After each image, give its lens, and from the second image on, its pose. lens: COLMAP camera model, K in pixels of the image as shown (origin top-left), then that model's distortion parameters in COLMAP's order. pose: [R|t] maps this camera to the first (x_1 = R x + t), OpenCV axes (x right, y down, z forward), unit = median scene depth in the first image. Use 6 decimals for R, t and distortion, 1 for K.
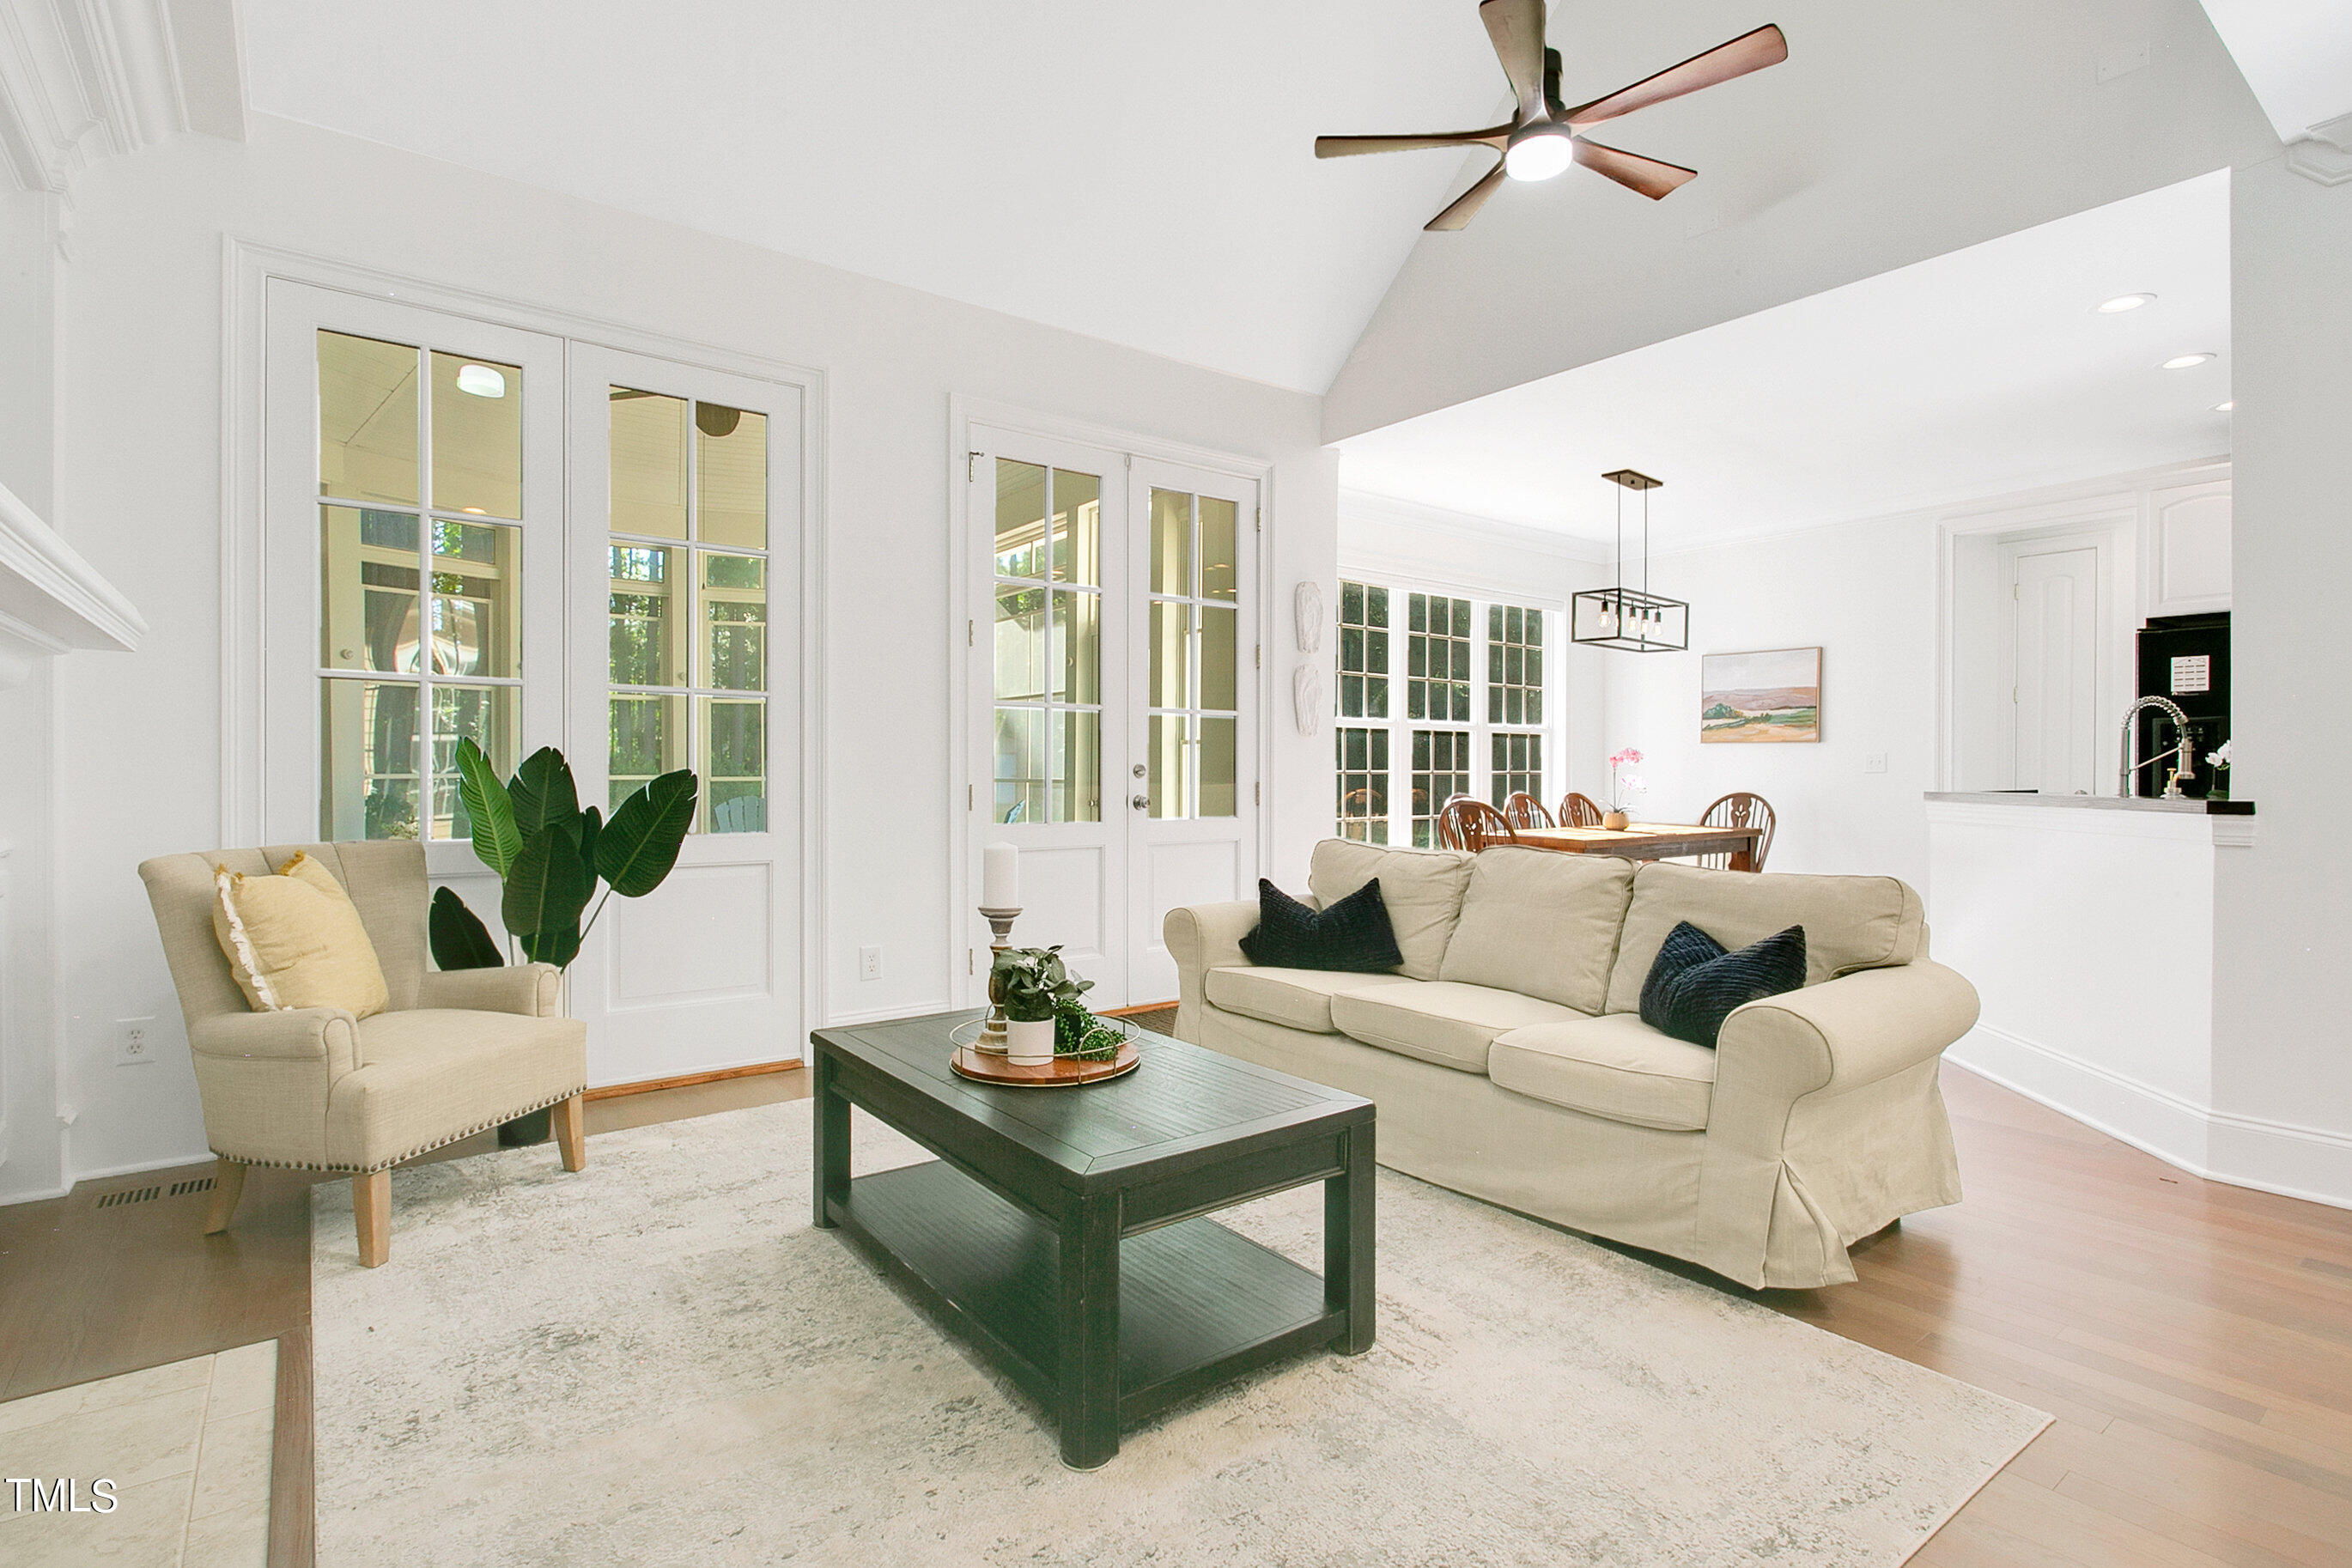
lens RADIAL K [[1143.4, 0, 1176.0], [0, 1143.4, 784.0], [0, 0, 1]] dist [0.017963, -0.000044]
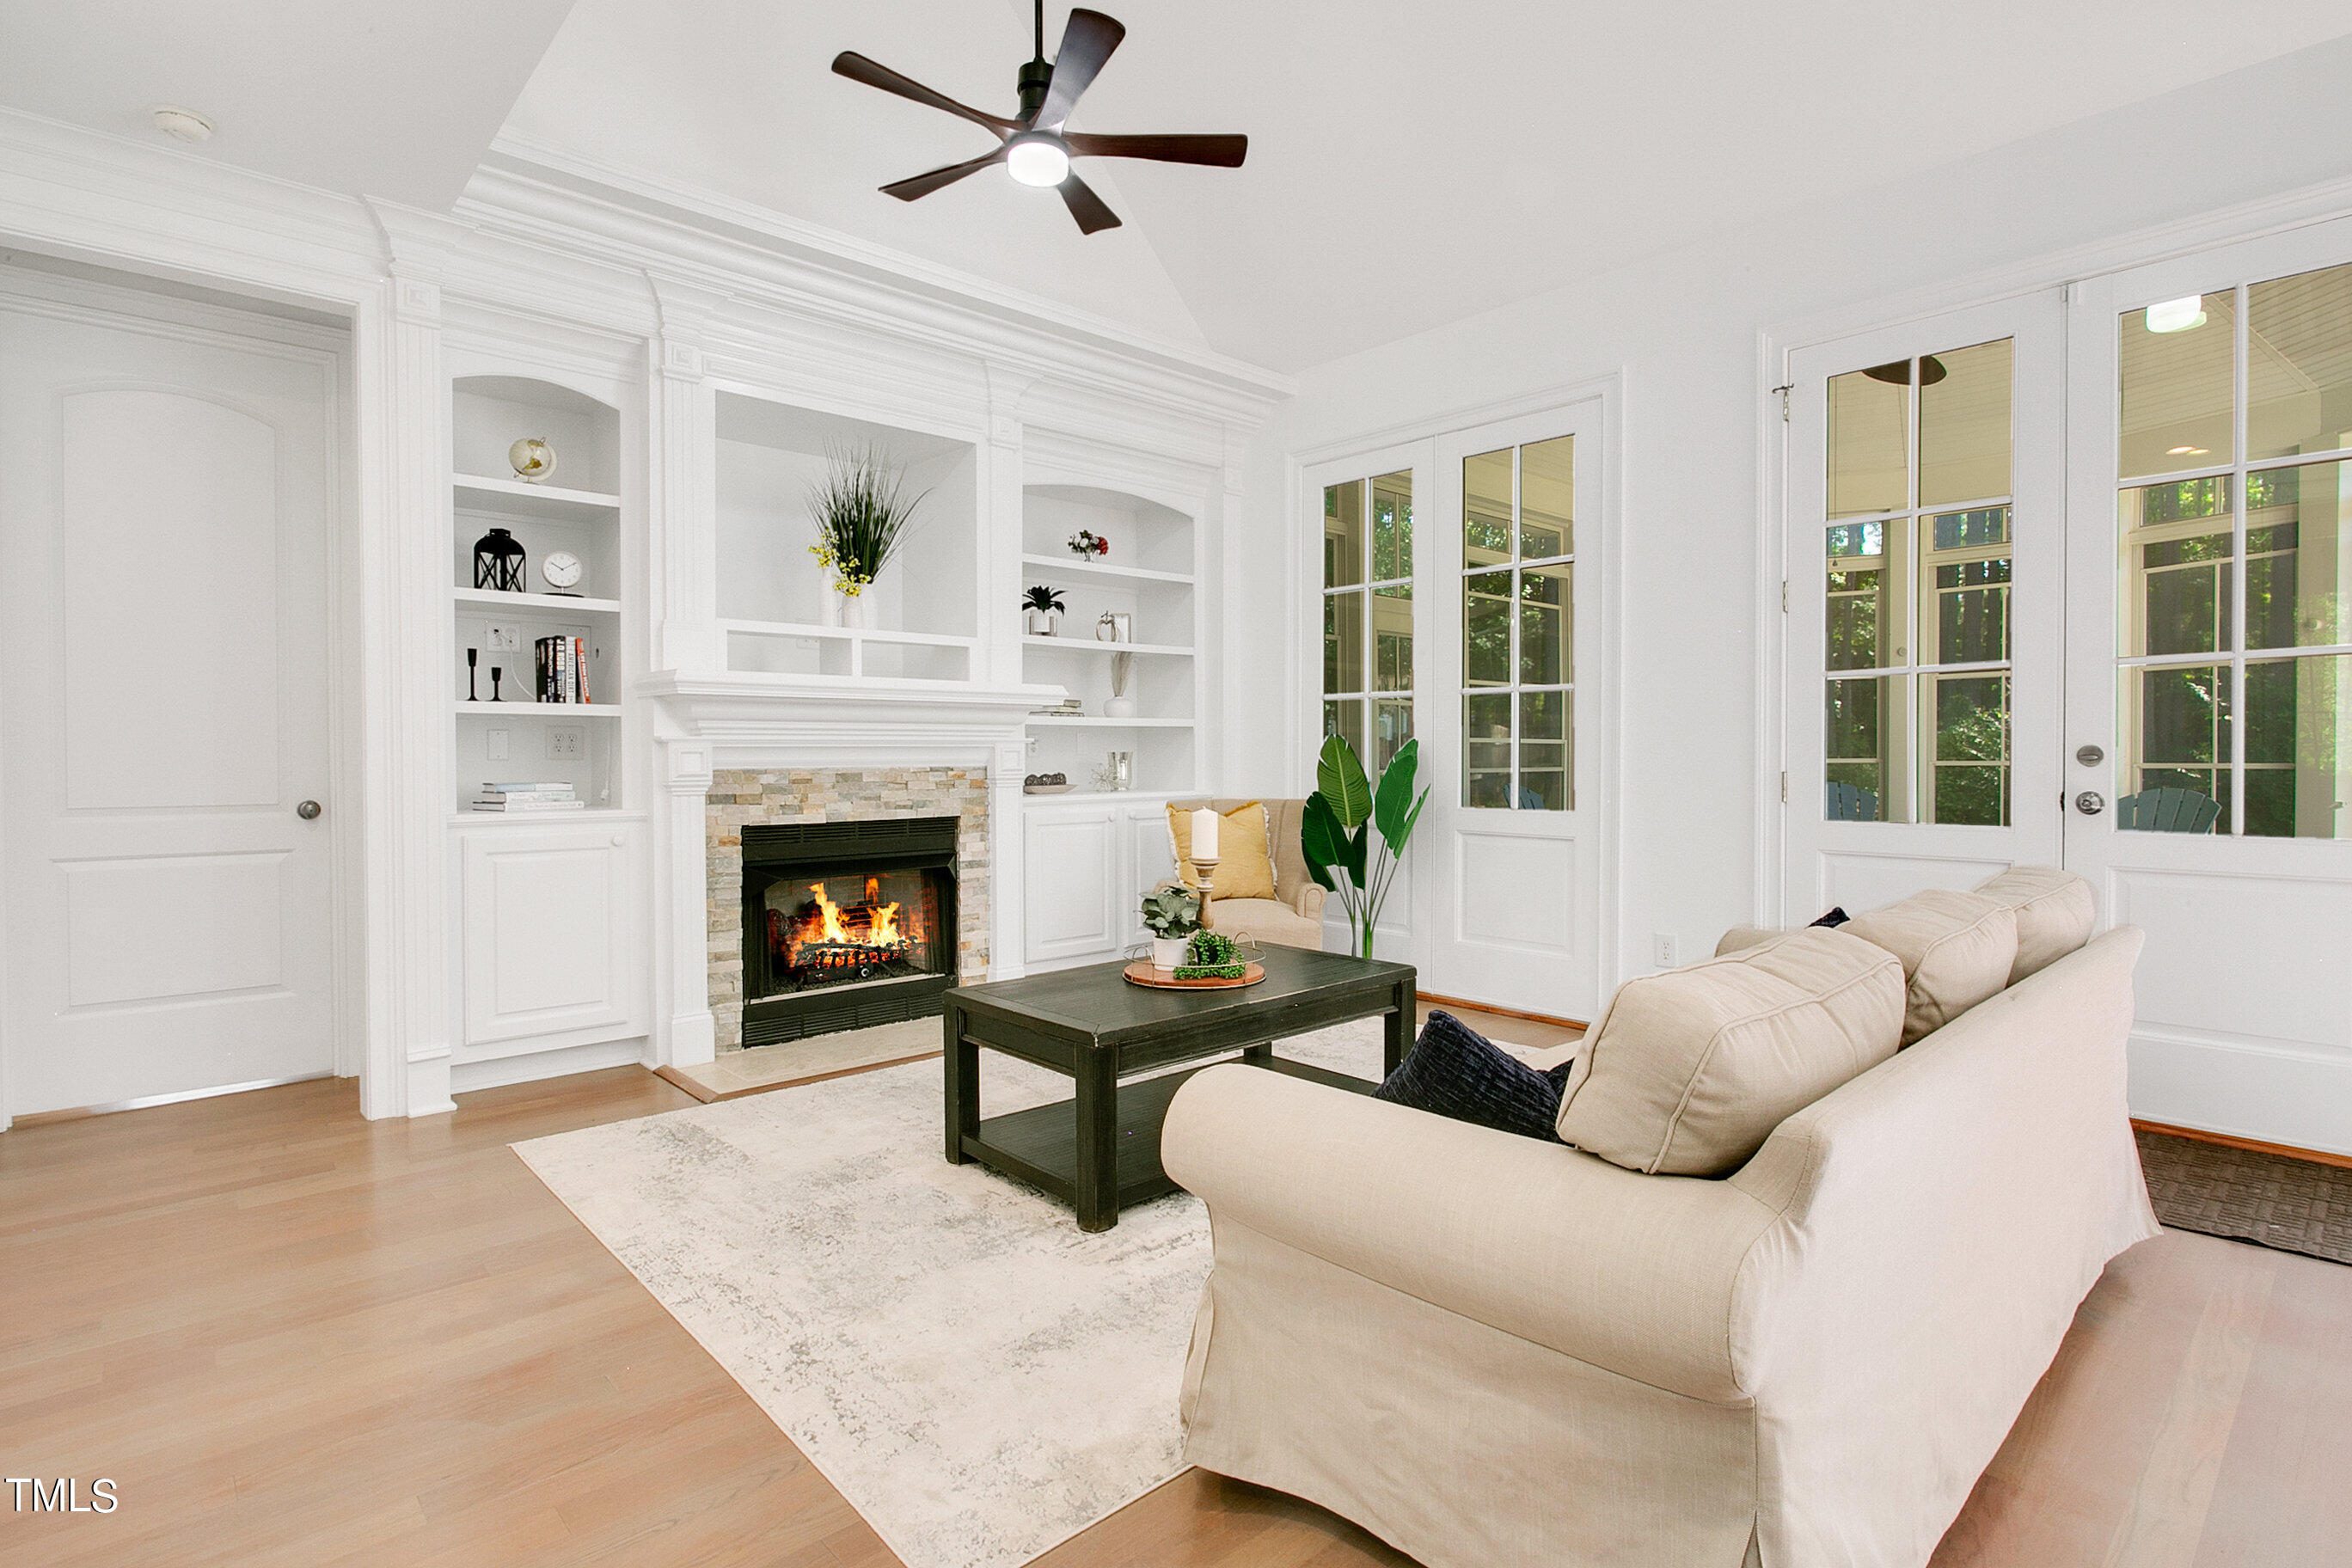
lens RADIAL K [[1131.7, 0, 1179.1], [0, 1131.7, 871.5], [0, 0, 1]] dist [-0.001175, 0.000027]
pose [[0.087329, 0.100321, -0.991115, 0.877060], [-0.010548, 0.994954, 0.099780, -0.006520], [0.996124, 0.001741, 0.087946, 0.653481]]
